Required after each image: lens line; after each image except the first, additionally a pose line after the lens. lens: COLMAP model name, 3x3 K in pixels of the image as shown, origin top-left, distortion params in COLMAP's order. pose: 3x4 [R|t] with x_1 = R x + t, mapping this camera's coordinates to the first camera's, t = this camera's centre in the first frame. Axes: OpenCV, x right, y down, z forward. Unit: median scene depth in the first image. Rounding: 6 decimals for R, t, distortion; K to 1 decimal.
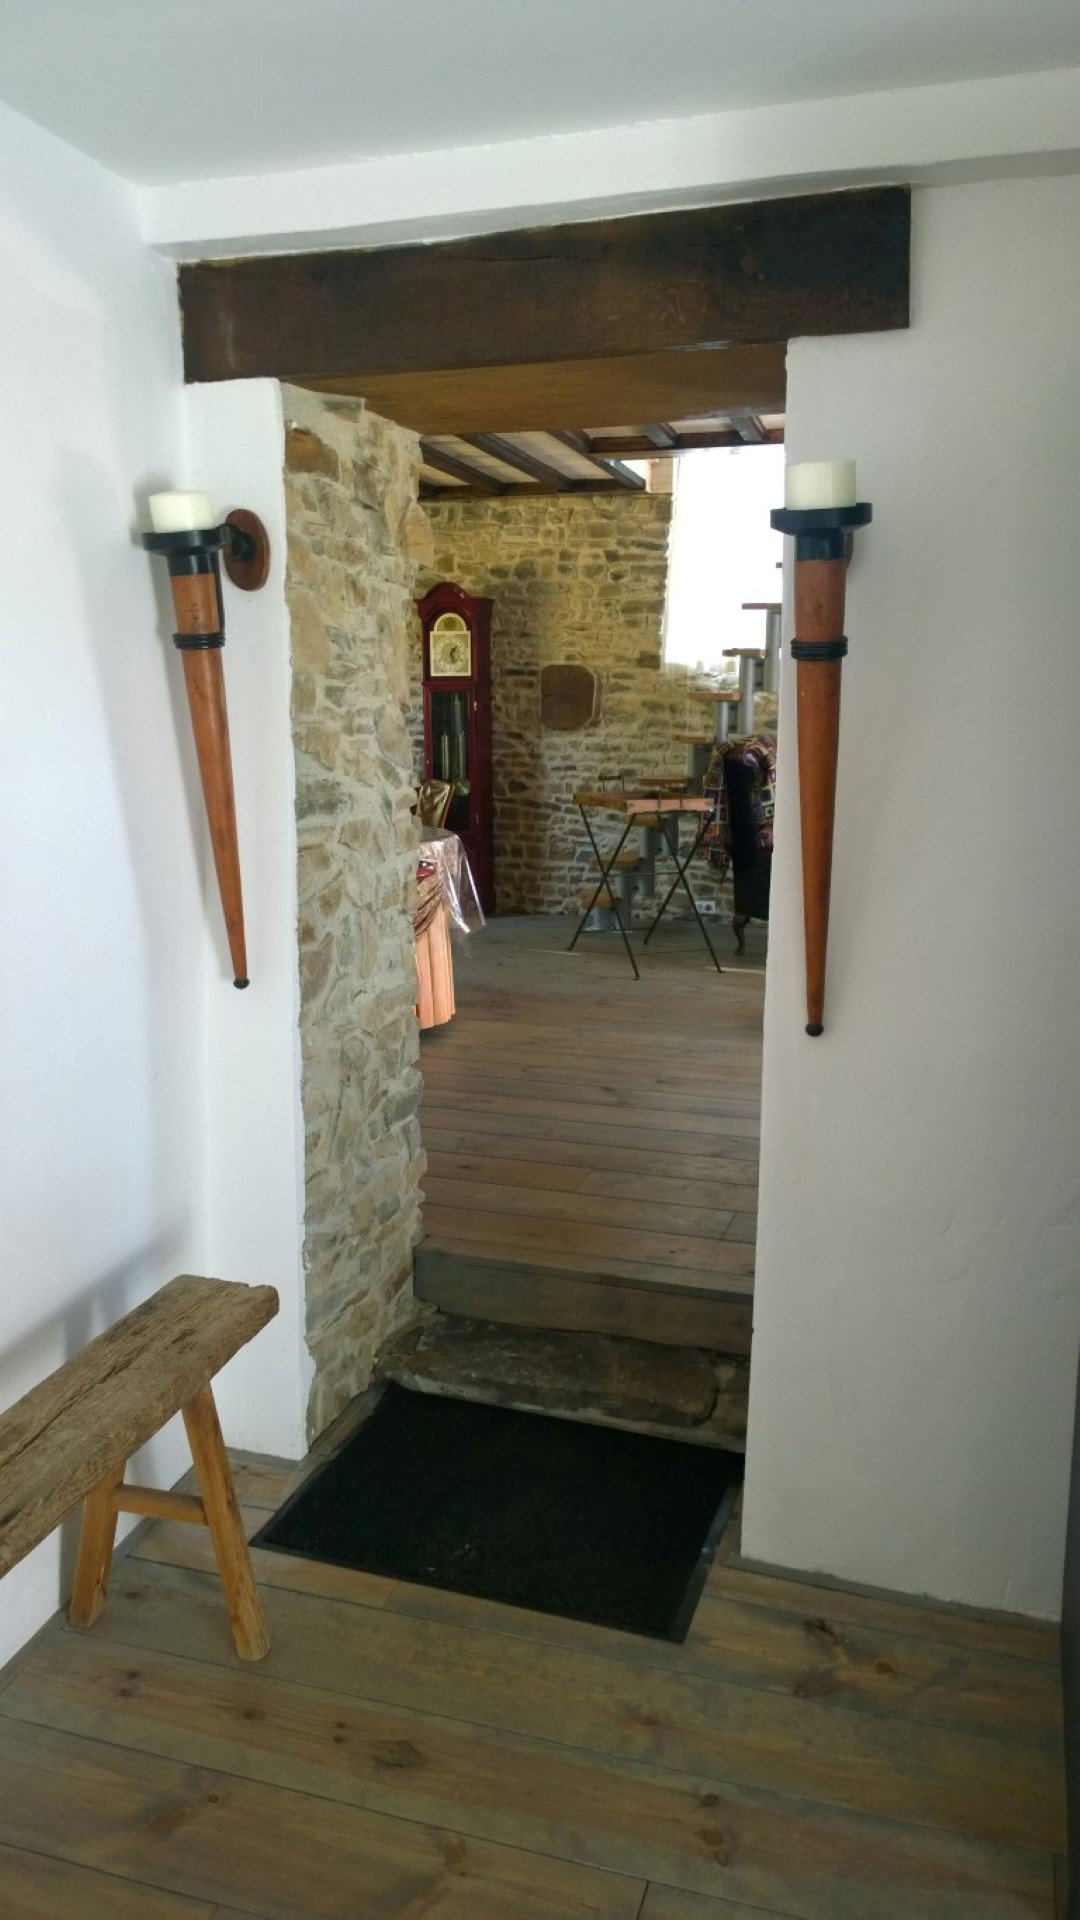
lens RADIAL K [[1374.9, 0, 537.2], [0, 1374.9, 965.2], [0, 0, 1]] dist [0.054053, -0.057826]
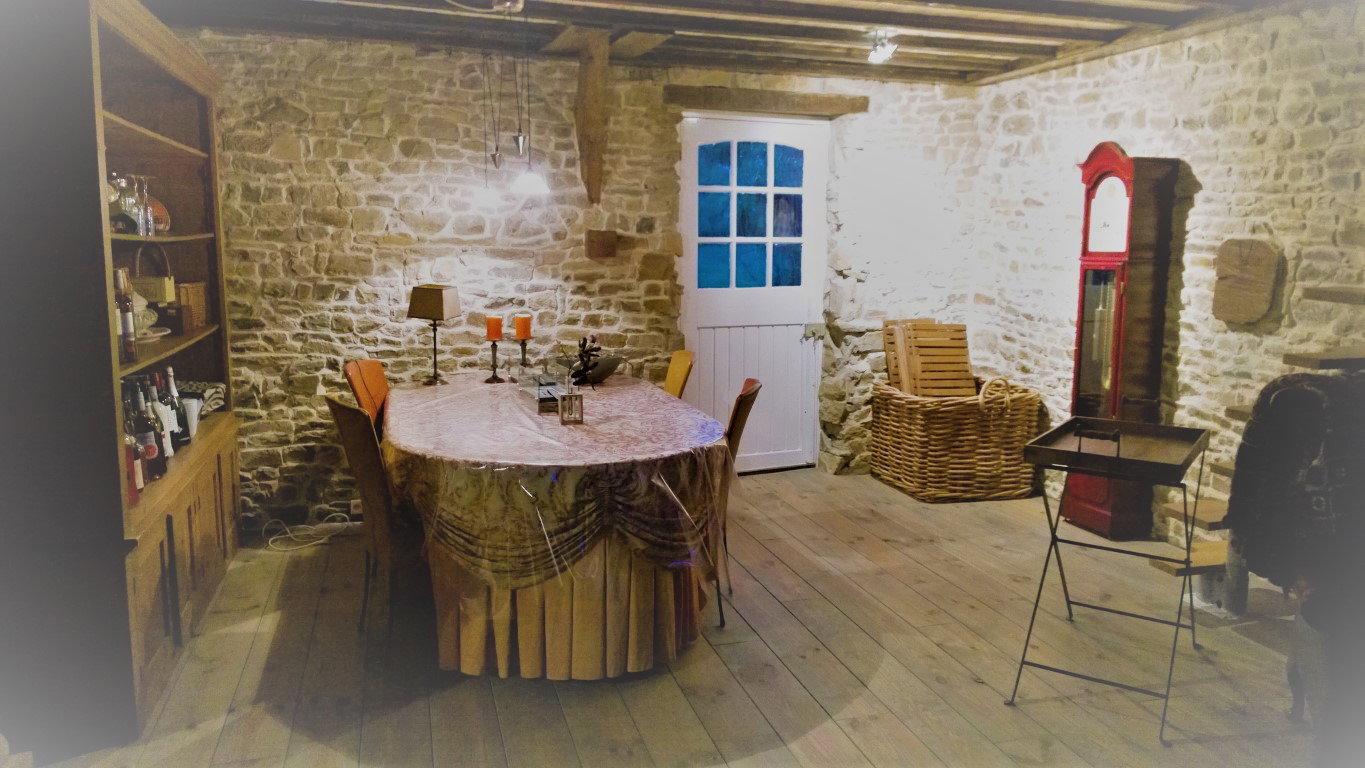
lens RADIAL K [[977.5, 0, 712.3], [0, 977.5, 376.6], [0, 0, 1]] dist [0.054053, -0.057826]
pose [[0.584972, 0.125084, -0.801350, 0.290223], [-0.167815, 0.985322, 0.031298, -0.112625], [0.793502, 0.116170, 0.597376, 0.457889]]
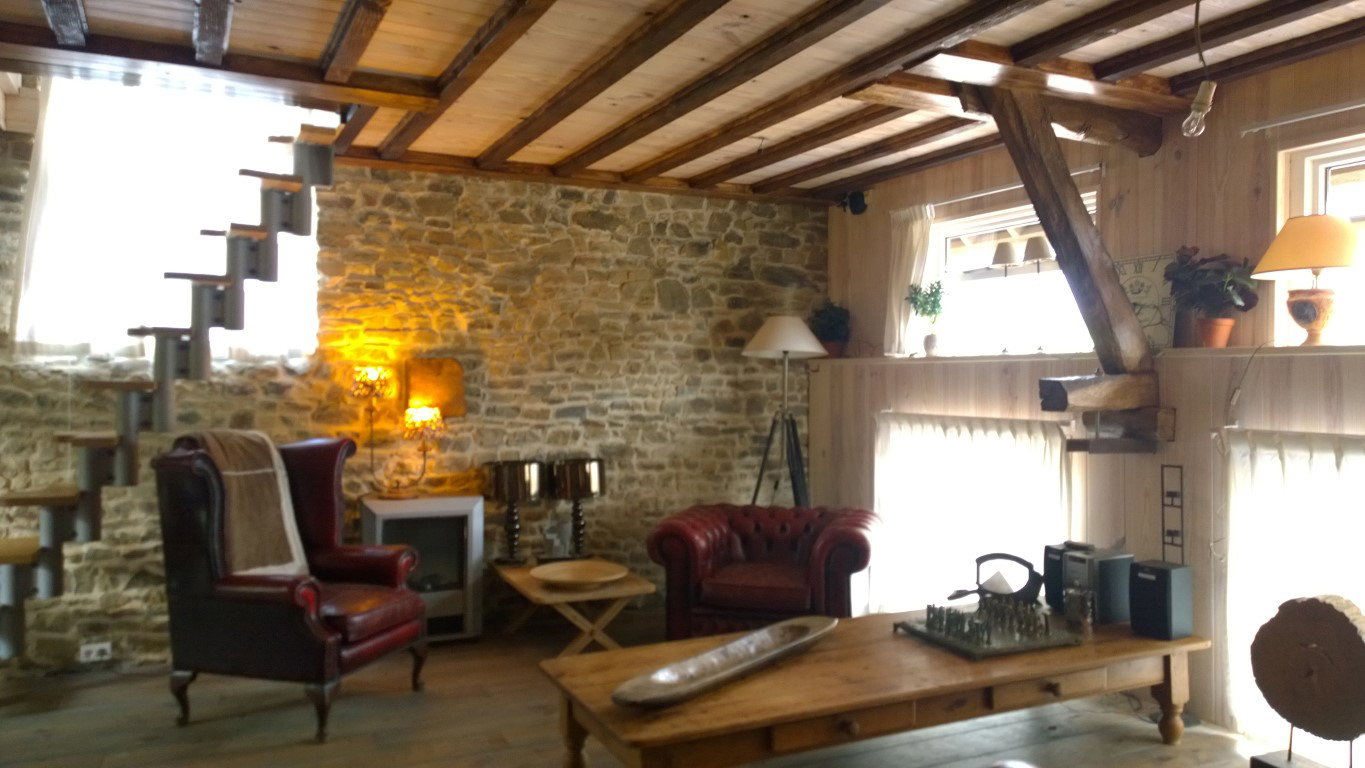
lens RADIAL K [[977.5, 0, 687.7], [0, 977.5, 389.4], [0, 0, 1]] dist [0.054053, -0.057826]
pose [[0.723488, 0.002240, 0.690334, -0.022504], [0.131177, 0.981329, -0.140661, -0.065729], [-0.677760, 0.192322, 0.709686, 0.353658]]
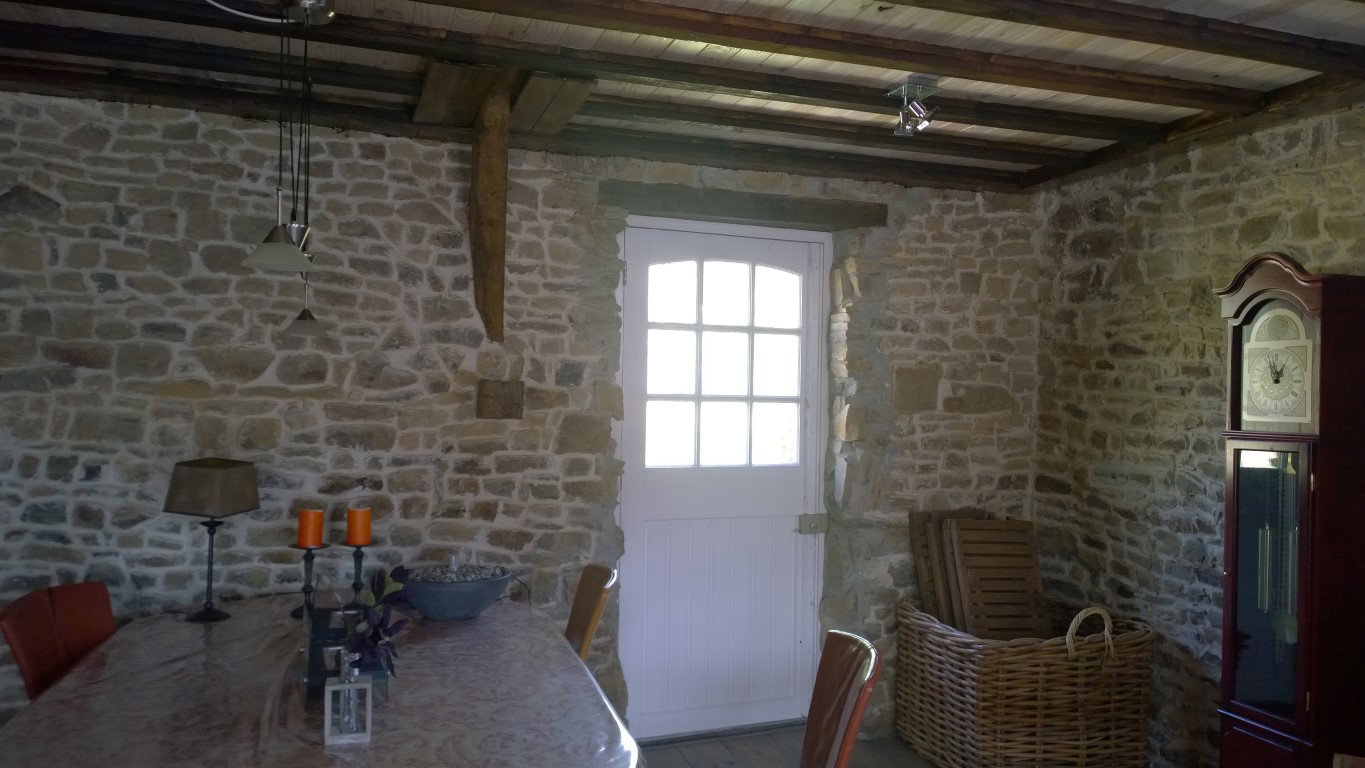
lens RADIAL K [[977.5, 0, 679.9], [0, 977.5, 393.0], [0, 0, 1]] dist [0.054053, -0.057826]
pose [[0.558808, 0.016111, -0.829141, 0.126779], [-0.183787, 0.977356, -0.104873, -0.138339], [0.808676, 0.210989, 0.549115, 0.601664]]
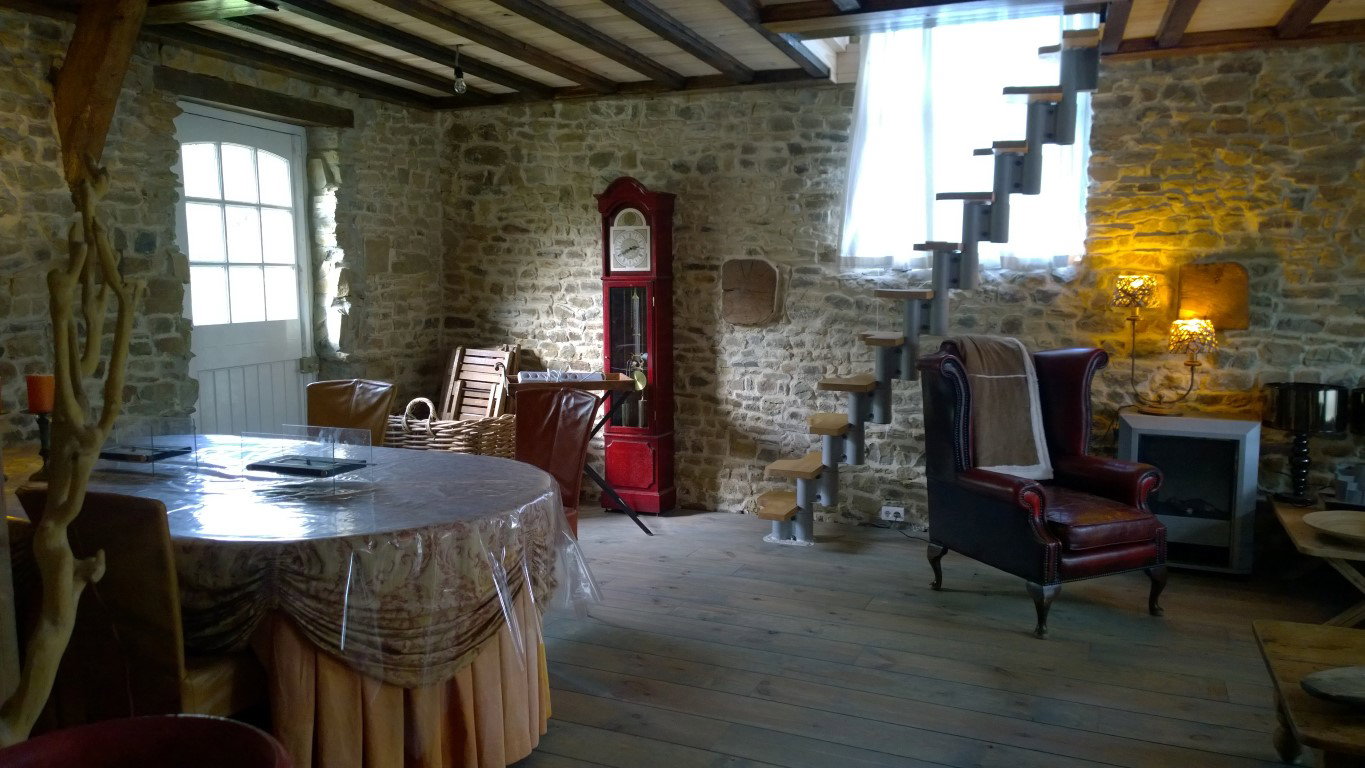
lens RADIAL K [[977.5, 0, 678.0], [0, 977.5, 380.9], [0, 0, 1]] dist [0.054053, -0.057826]
pose [[0.995736, 0.011061, -0.091588, 0.036242], [-0.019100, 0.995993, -0.087370, -0.071552], [0.090254, 0.088747, 0.991957, 0.319309]]
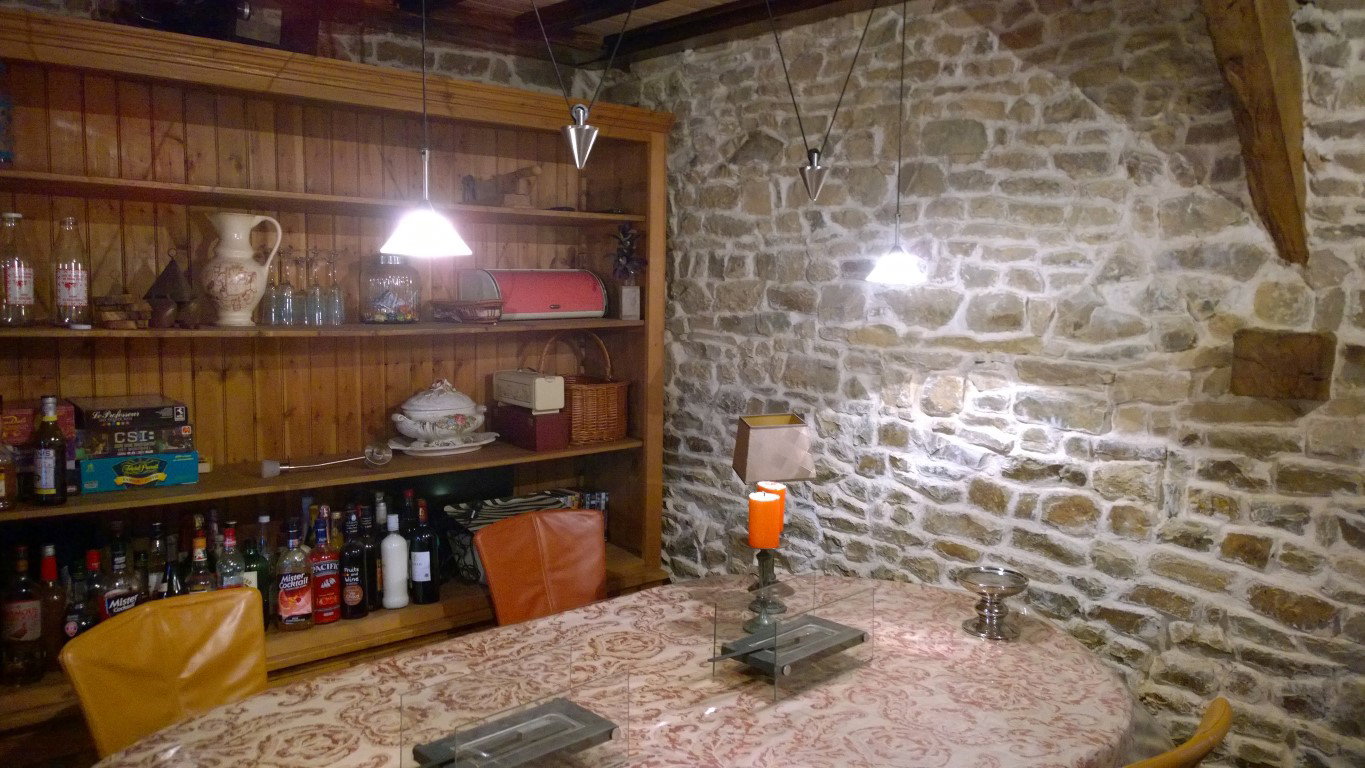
lens RADIAL K [[977.5, 0, 676.2], [0, 977.5, 374.4], [0, 0, 1]] dist [0.054053, -0.057826]
pose [[-0.517905, 0.073234, -0.852298, 0.010136], [-0.176637, 0.965702, 0.190314, -0.187776], [0.837003, 0.249112, -0.487206, 0.781114]]
